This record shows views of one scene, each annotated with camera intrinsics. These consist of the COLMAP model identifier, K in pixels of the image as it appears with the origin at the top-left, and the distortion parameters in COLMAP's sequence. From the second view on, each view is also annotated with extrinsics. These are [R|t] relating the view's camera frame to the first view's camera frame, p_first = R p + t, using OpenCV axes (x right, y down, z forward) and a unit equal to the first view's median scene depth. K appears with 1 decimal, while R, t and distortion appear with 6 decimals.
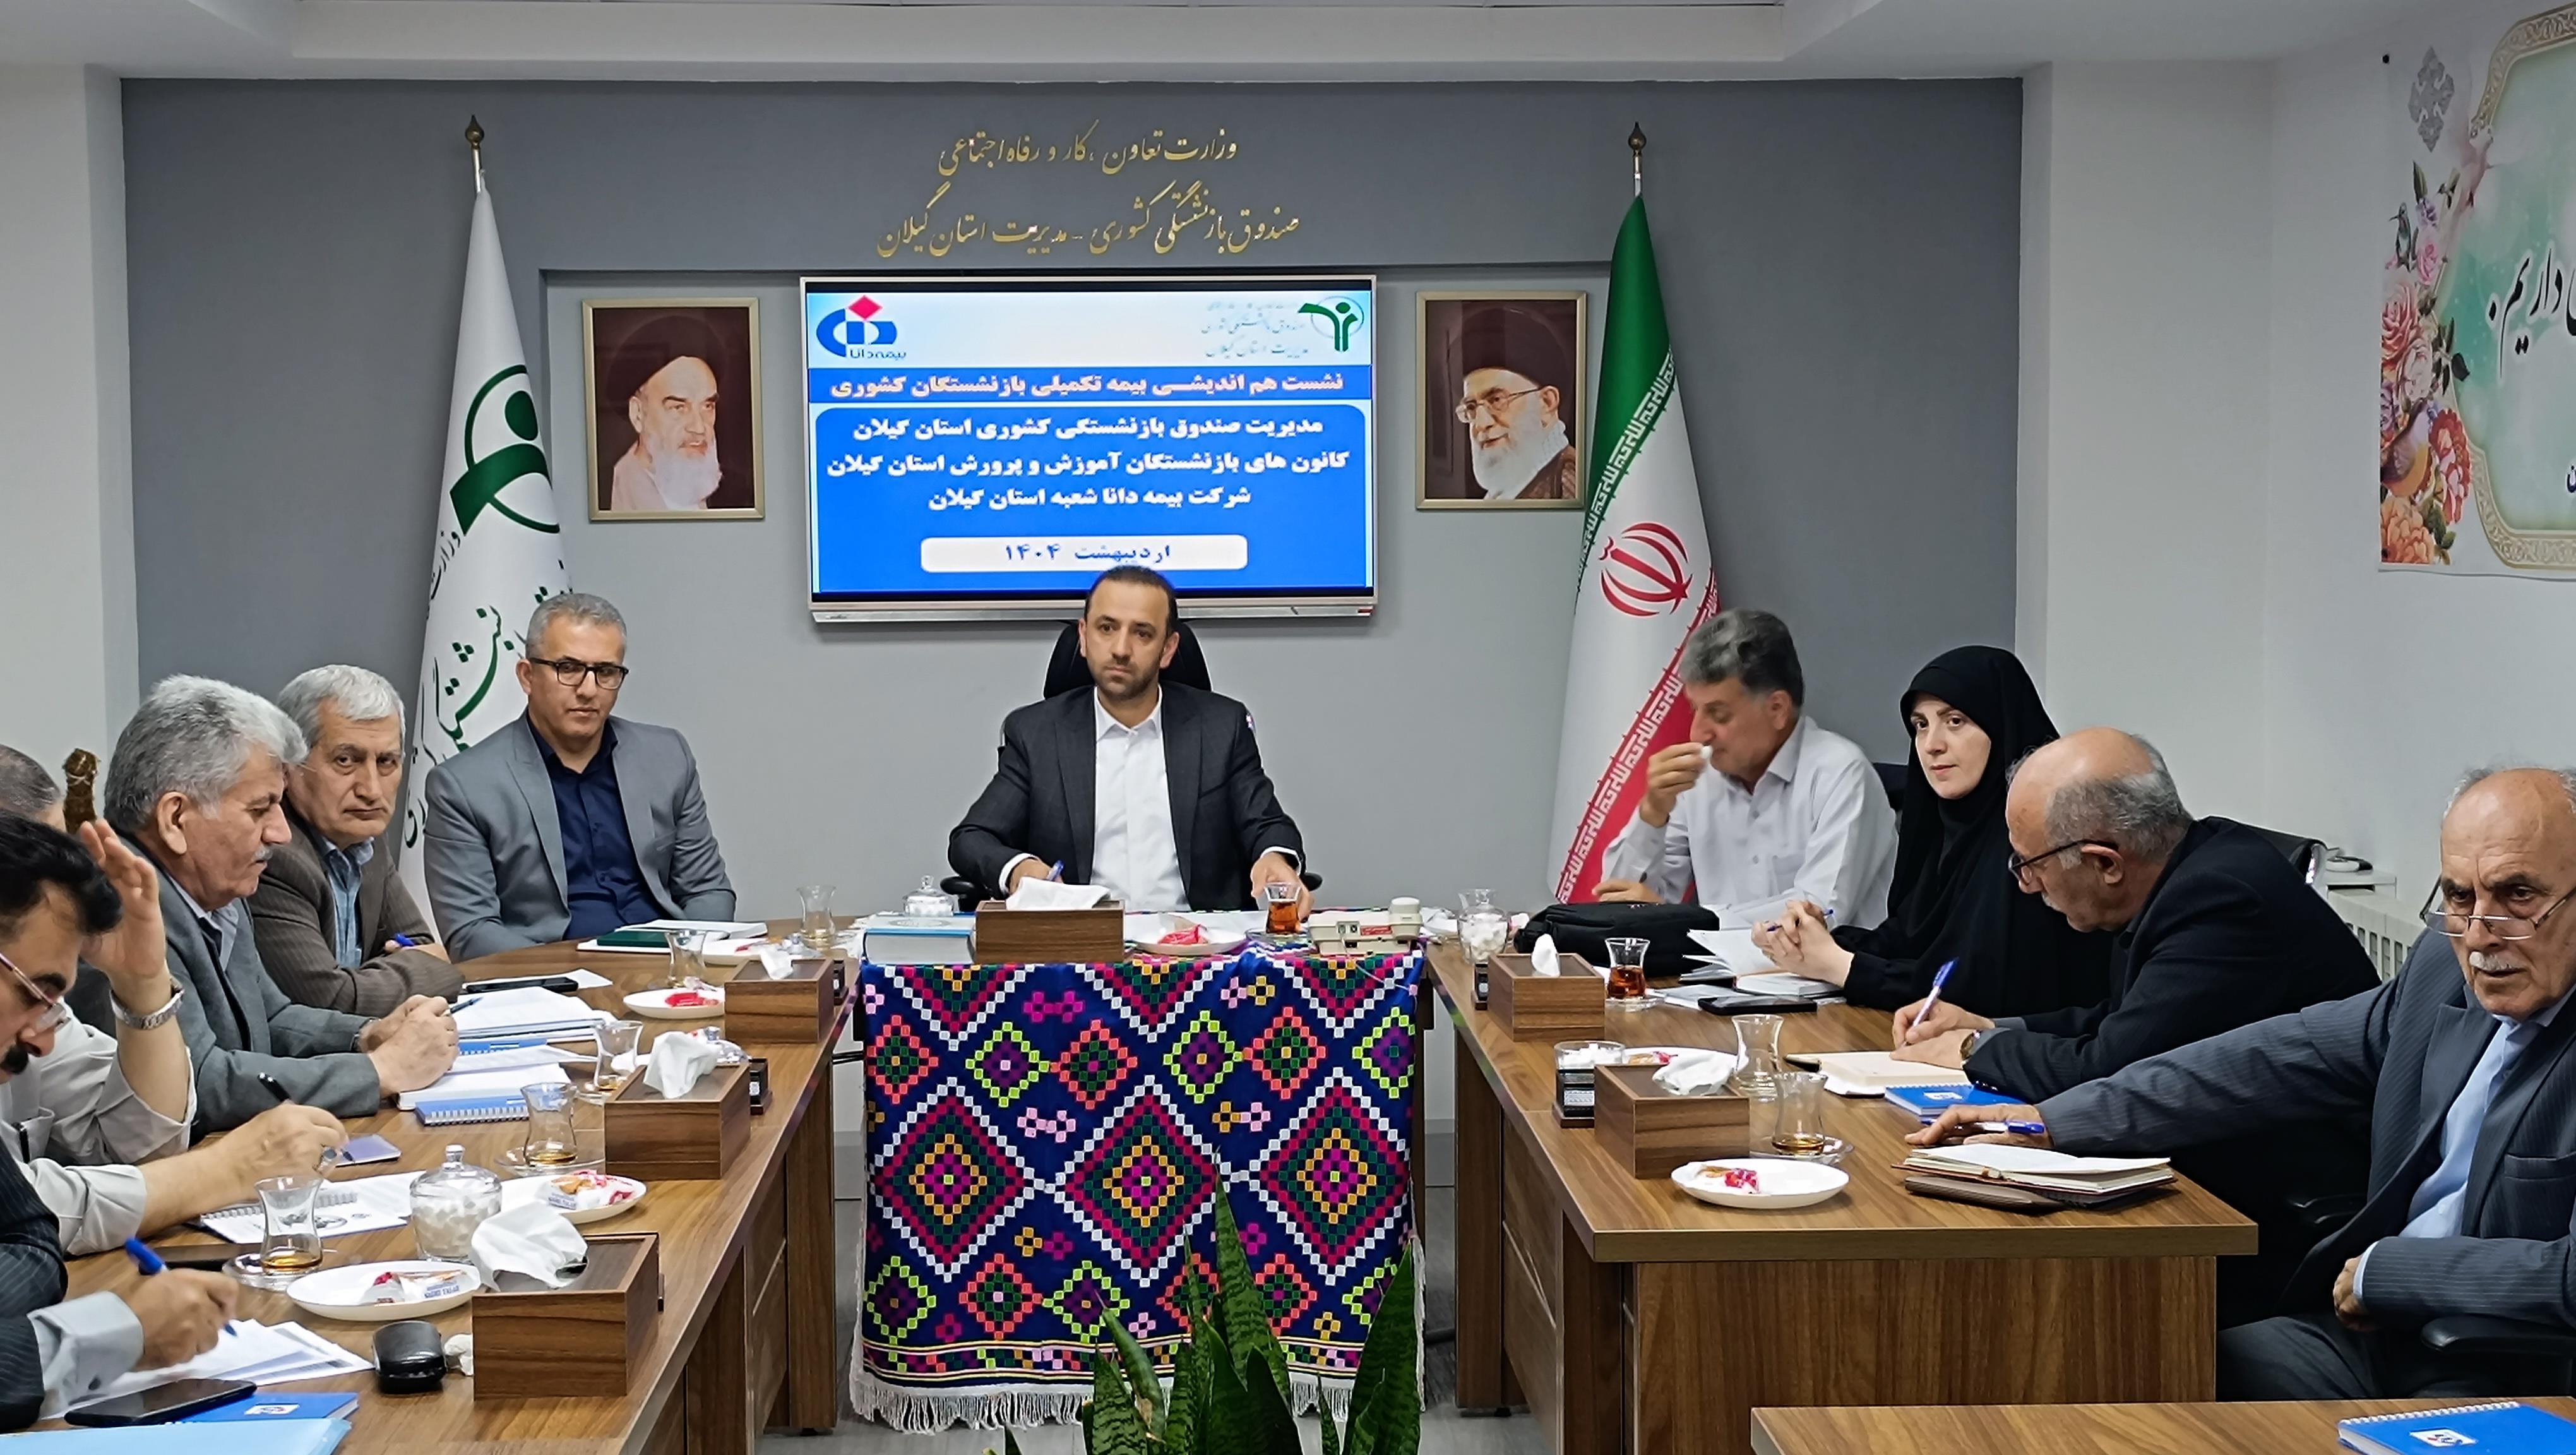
lens RADIAL K [[3501.9, 0, 1286.4], [0, 3501.9, 695.4], [0, 0, 1]] dist [0.172642, -0.537338]
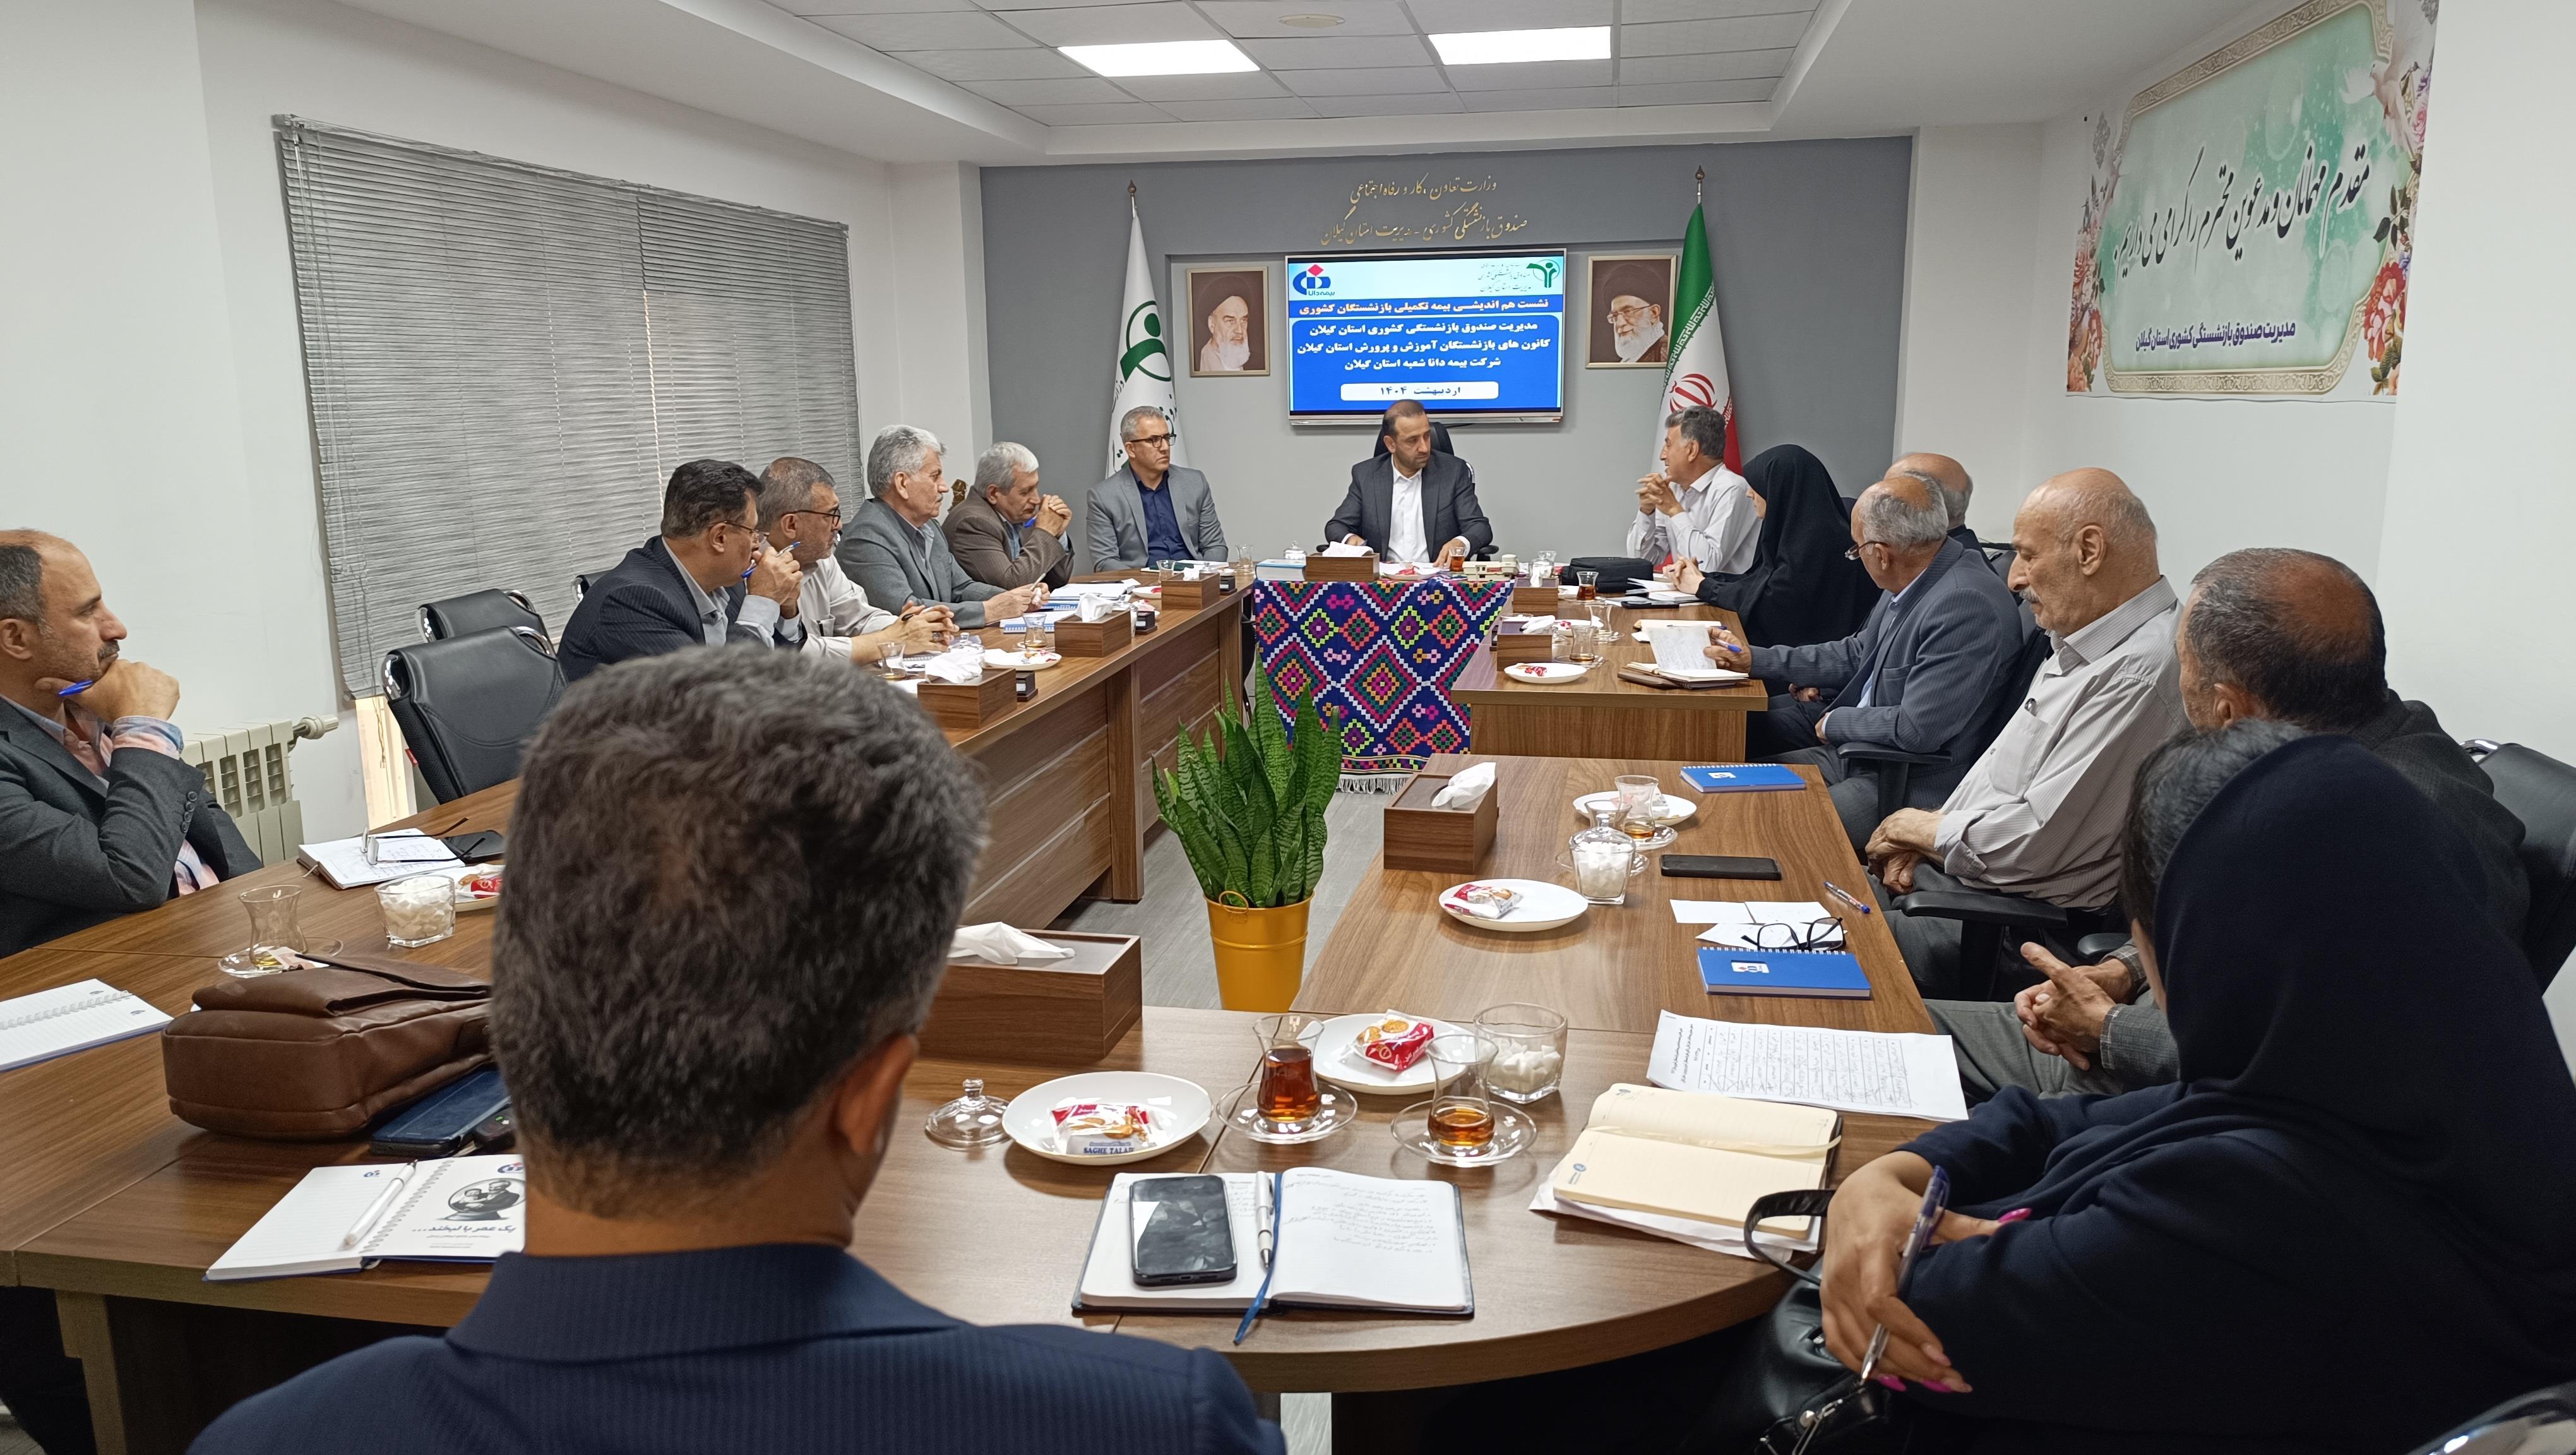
lens RADIAL K [[1752.4, 0, 1291.5], [0, 1752.4, 727.6], [0, 0, 1]] dist [0.050790, -0.054086]
pose [[0.971933, 0.043541, -0.231194, 0.140235], [-0.010813, 0.989953, 0.140980, 0.012771], [0.235009, -0.134523, 0.962639, -0.044373]]
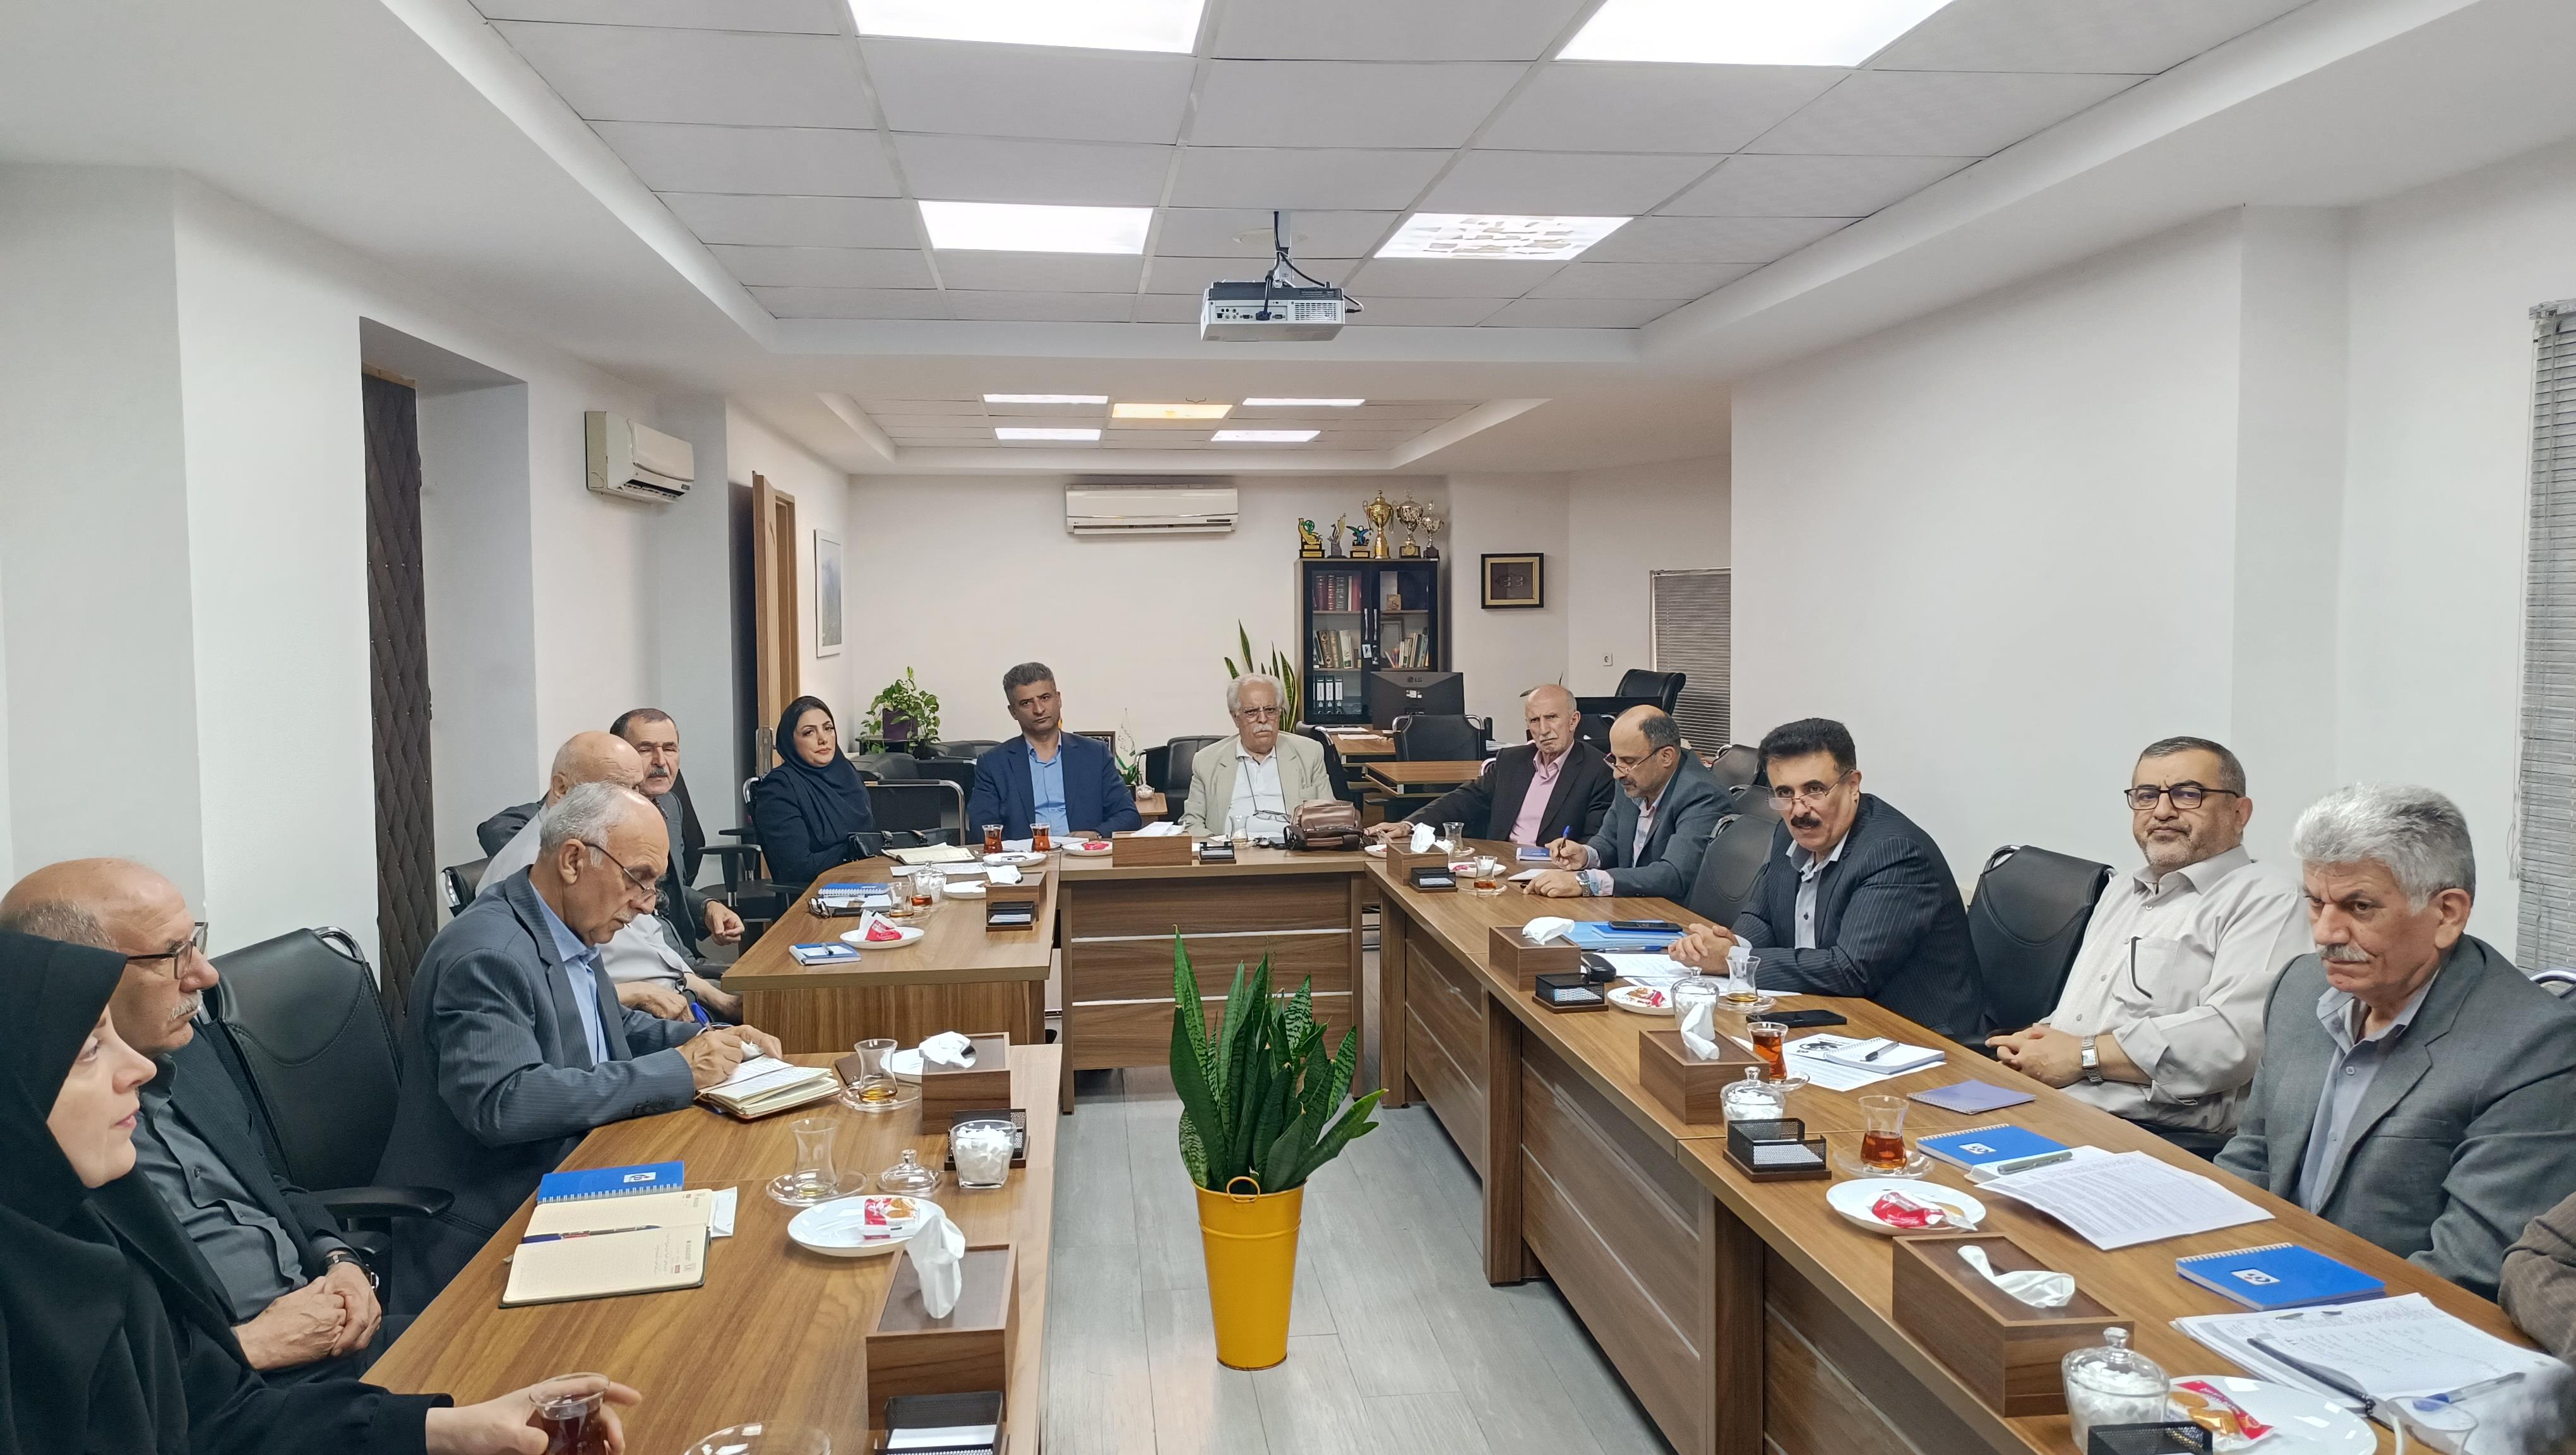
lens RADIAL K [[1762.0, 0, 1278.5], [0, 1762.0, 724.1], [0, 0, 1]] dist [0.038937, -0.038536]
pose [[-0.997281, 0.018761, -0.071270, 0.022477], [0.009845, 0.992301, 0.123456, -0.063238], [0.073037, 0.122418, -0.989788, 1.061918]]
